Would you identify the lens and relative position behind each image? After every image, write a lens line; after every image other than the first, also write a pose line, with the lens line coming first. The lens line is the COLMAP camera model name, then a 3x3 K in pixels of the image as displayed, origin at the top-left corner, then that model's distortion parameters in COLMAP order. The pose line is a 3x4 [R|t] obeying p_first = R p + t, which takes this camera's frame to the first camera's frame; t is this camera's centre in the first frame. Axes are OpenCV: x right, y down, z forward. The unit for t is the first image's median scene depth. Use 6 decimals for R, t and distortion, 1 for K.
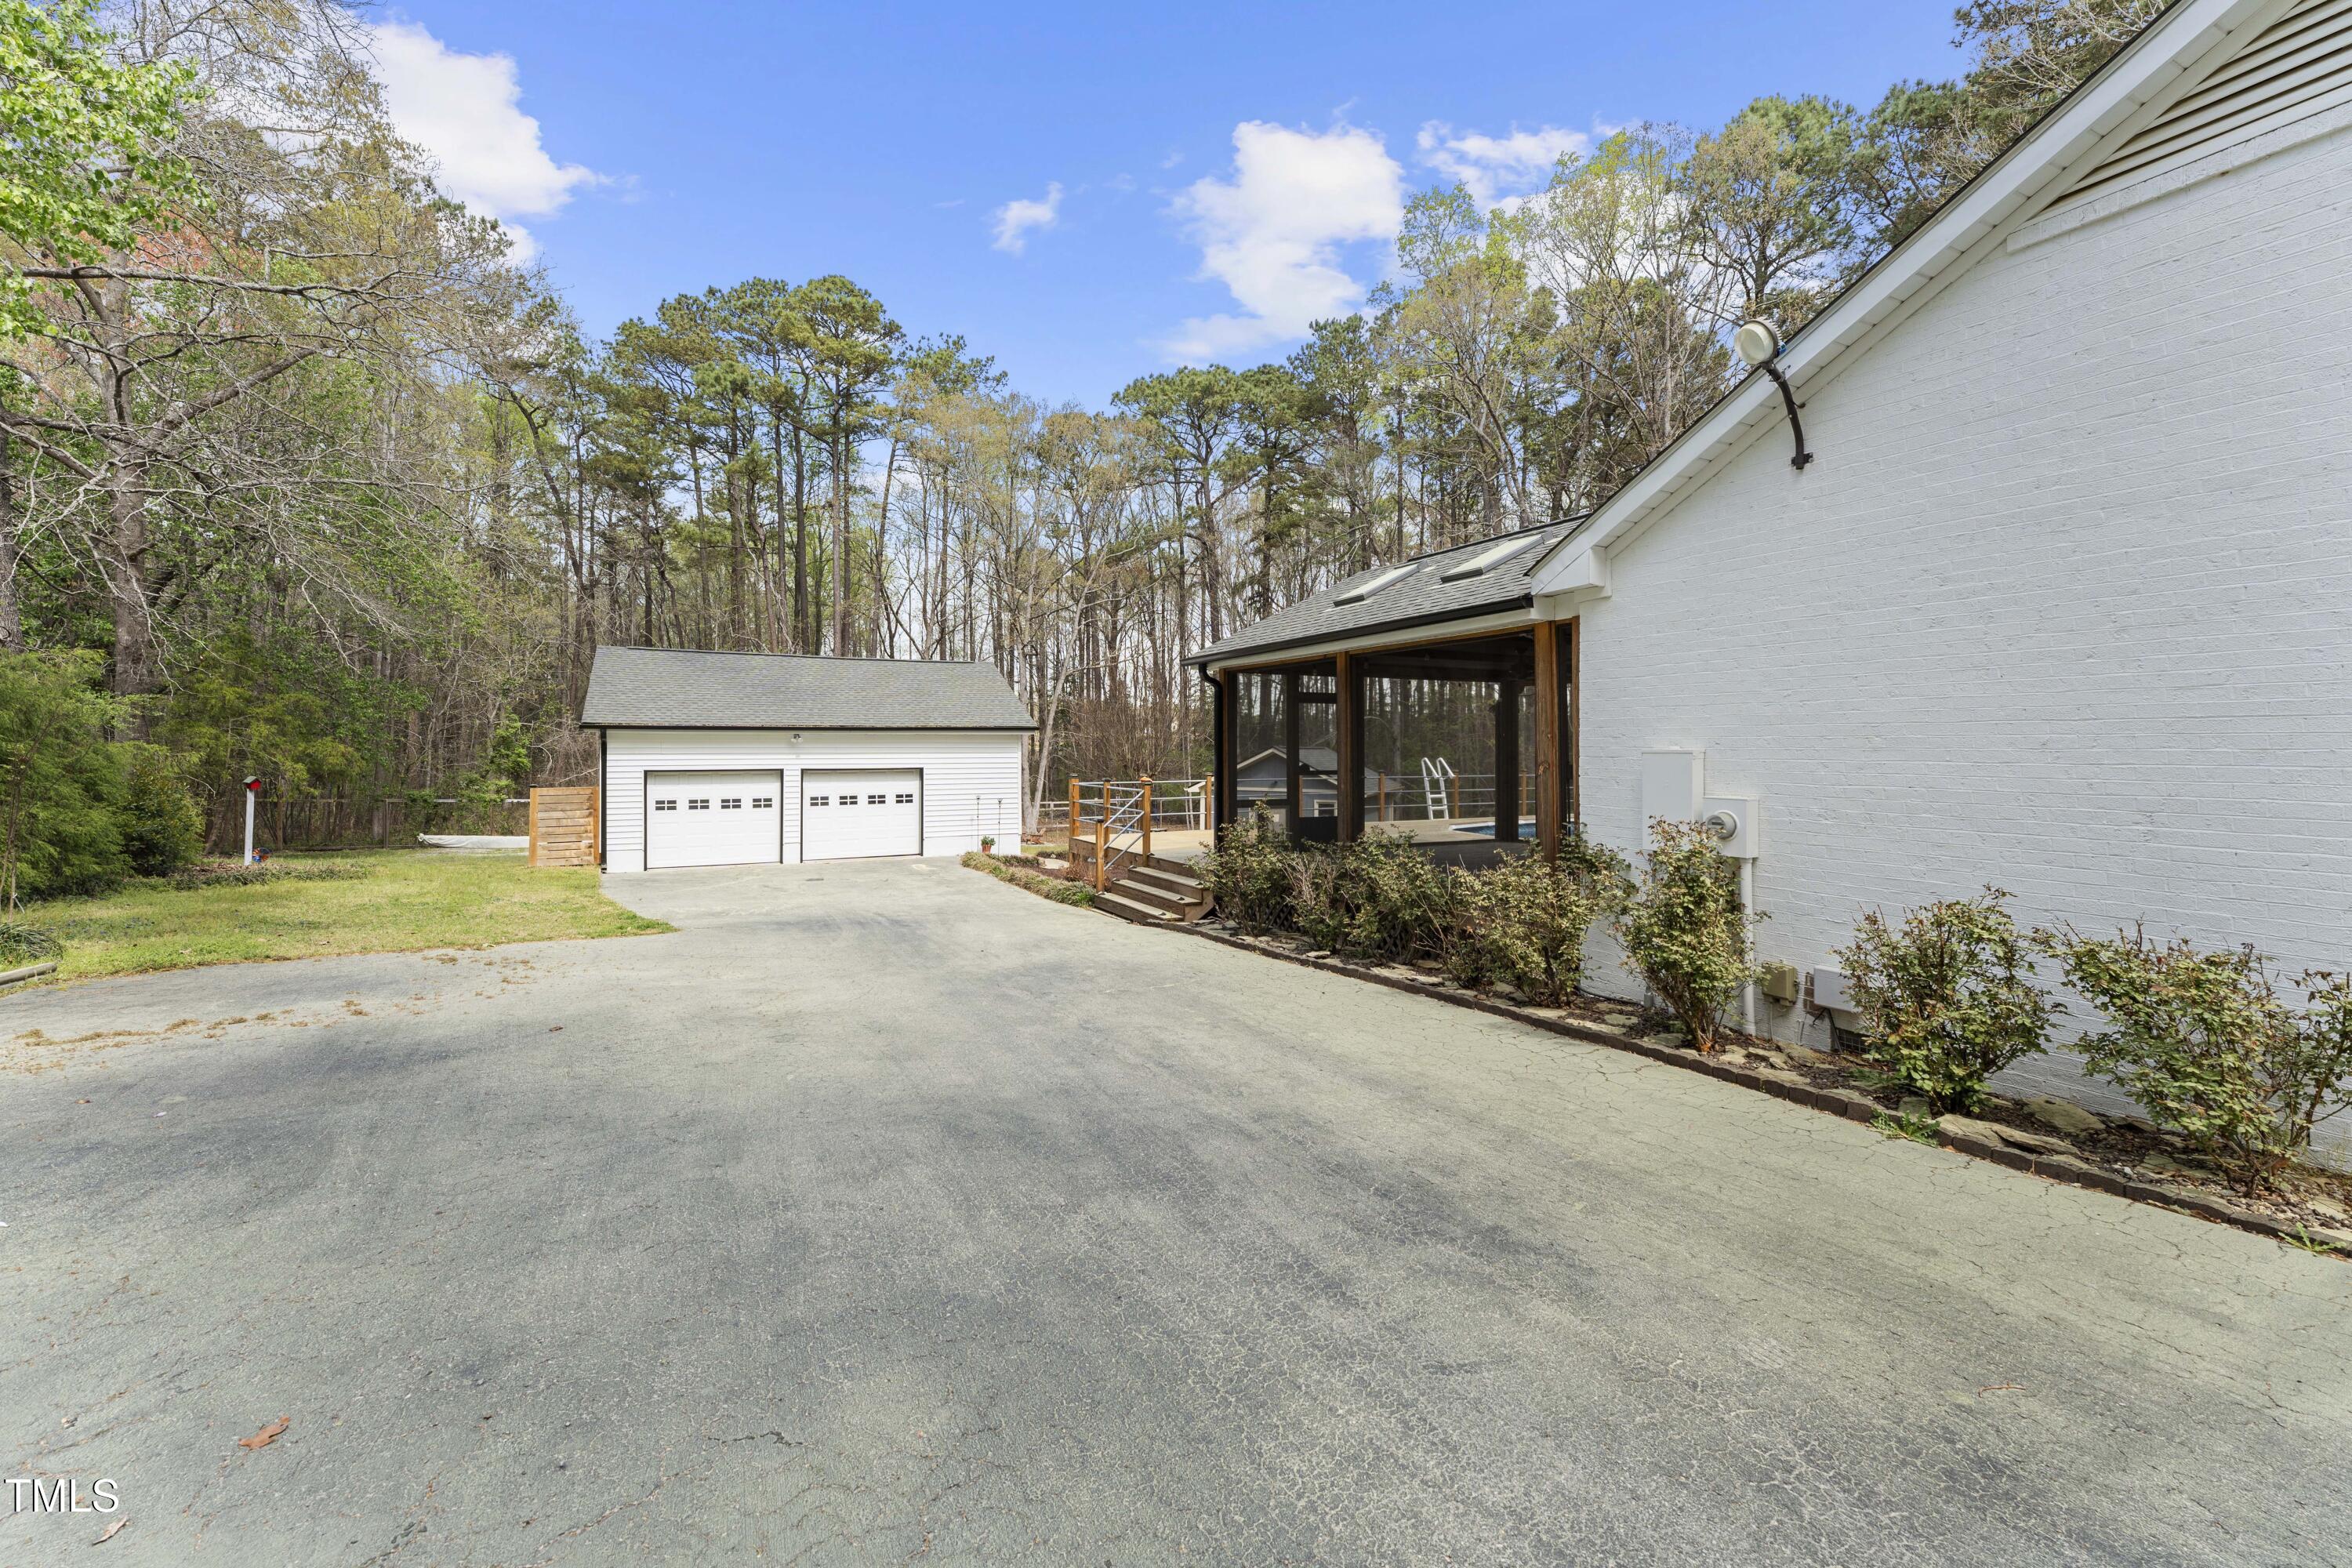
lens RADIAL K [[958.6, 0, 1169.6], [0, 958.6, 760.0], [0, 0, 1]] dist [0.003554, 0.000017]
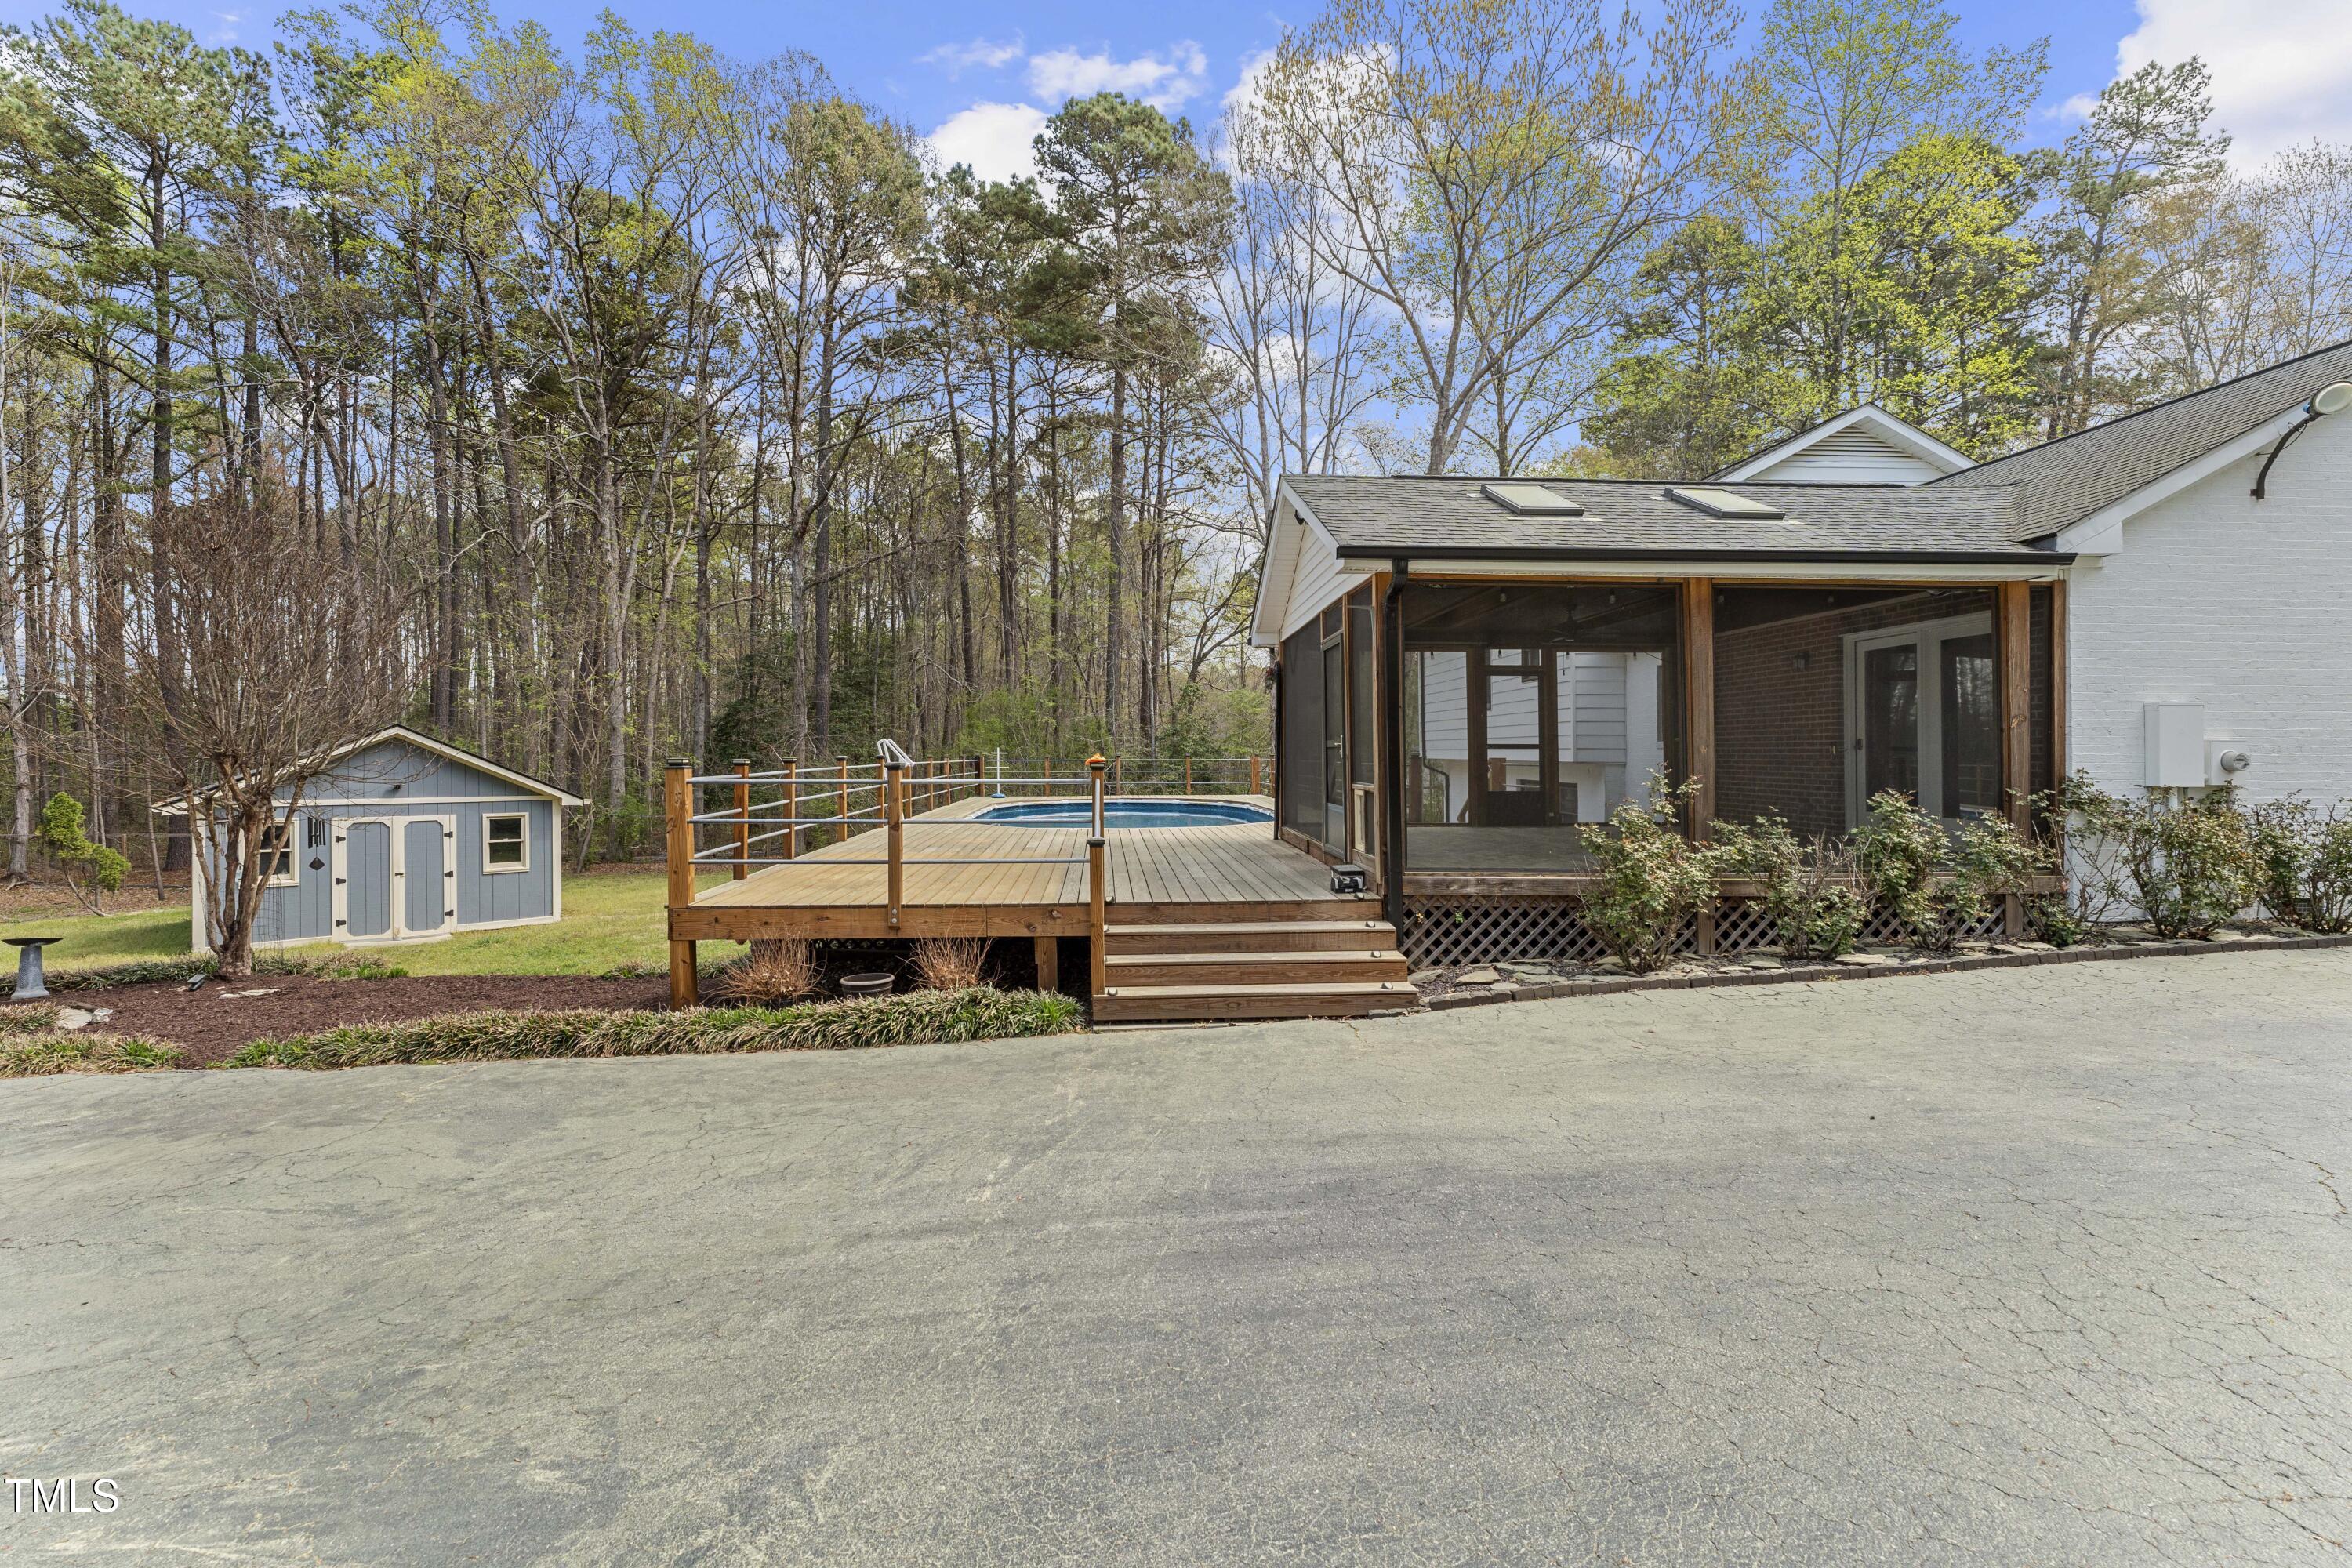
lens RADIAL K [[958.6, 0, 1180.7], [0, 958.6, 749.3], [0, 0, 1]] dist [0.003554, 0.000017]
pose [[0.389475, 0.002044, 0.921035, -0.324998], [0.010396, 0.999924, -0.006616, 0.013482], [-0.920979, 0.012152, 0.389424, 0.498611]]
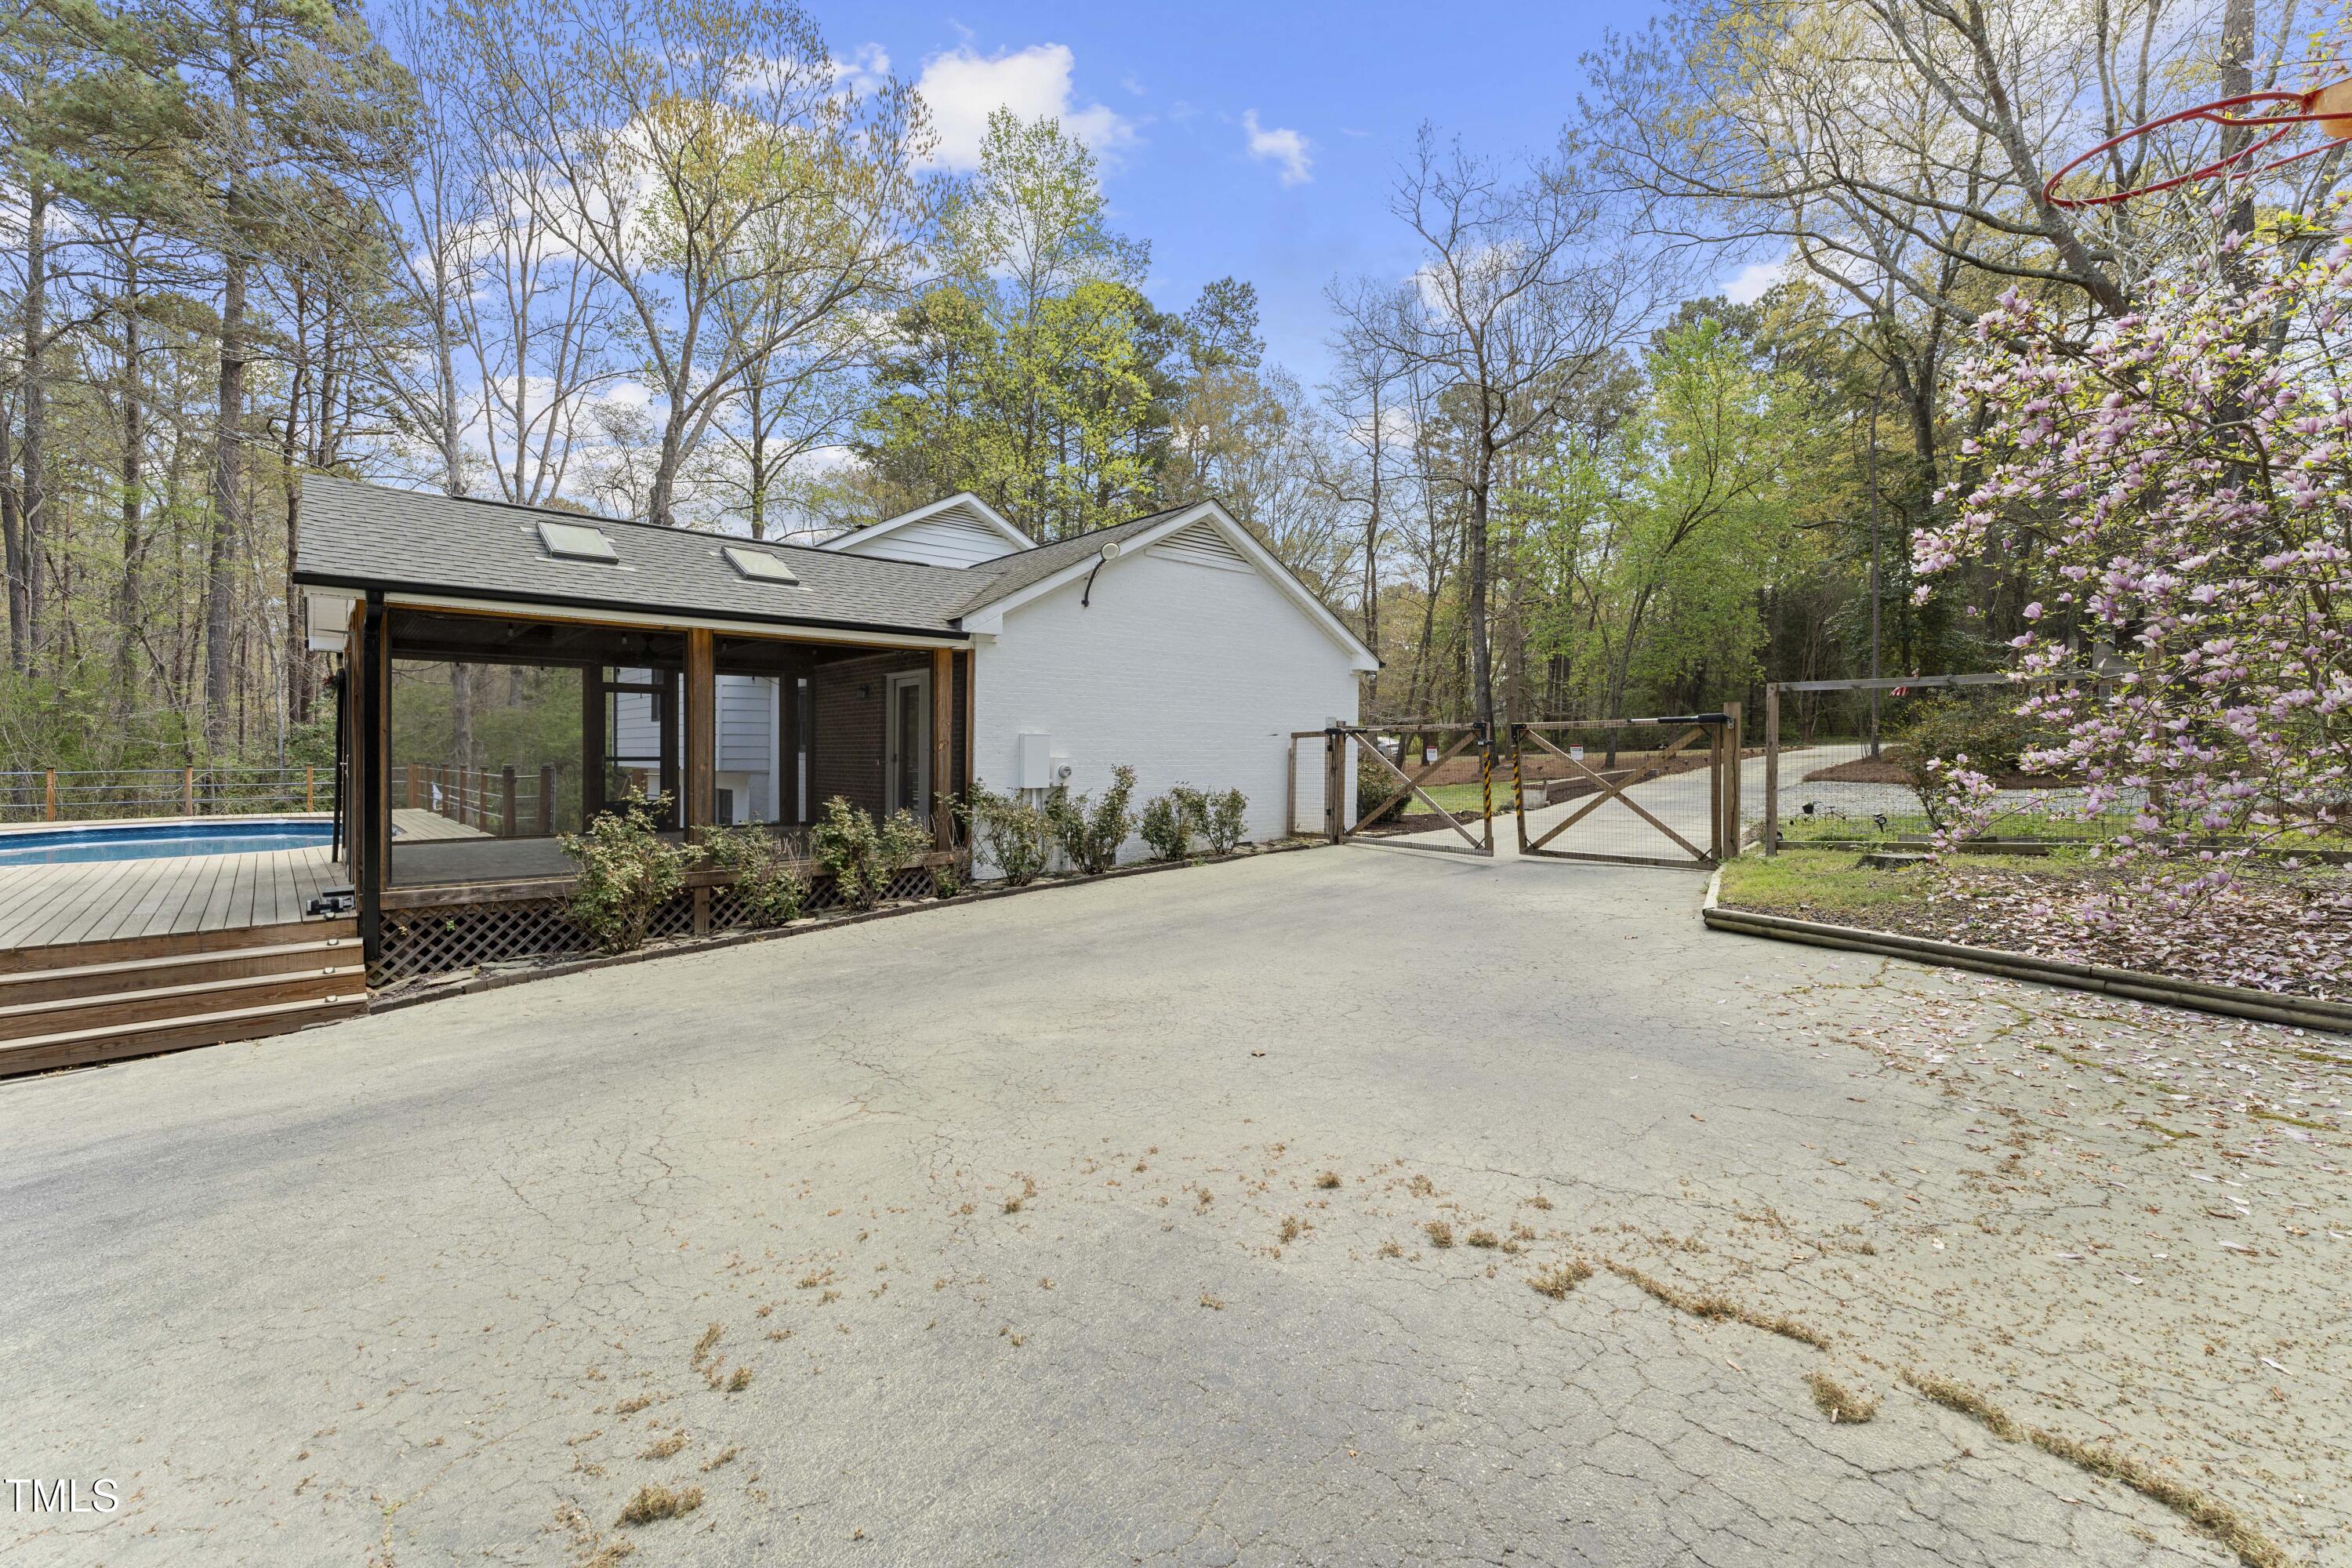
lens RADIAL K [[958.6, 0, 1160.8], [0, 958.6, 737.5], [0, 0, 1]] dist [0.003554, 0.000017]
pose [[-0.259427, 0.013421, 0.965669, -0.401760], [0.011025, 0.999879, -0.010935, 0.006733], [-0.965700, 0.007810, -0.259544, 0.369785]]
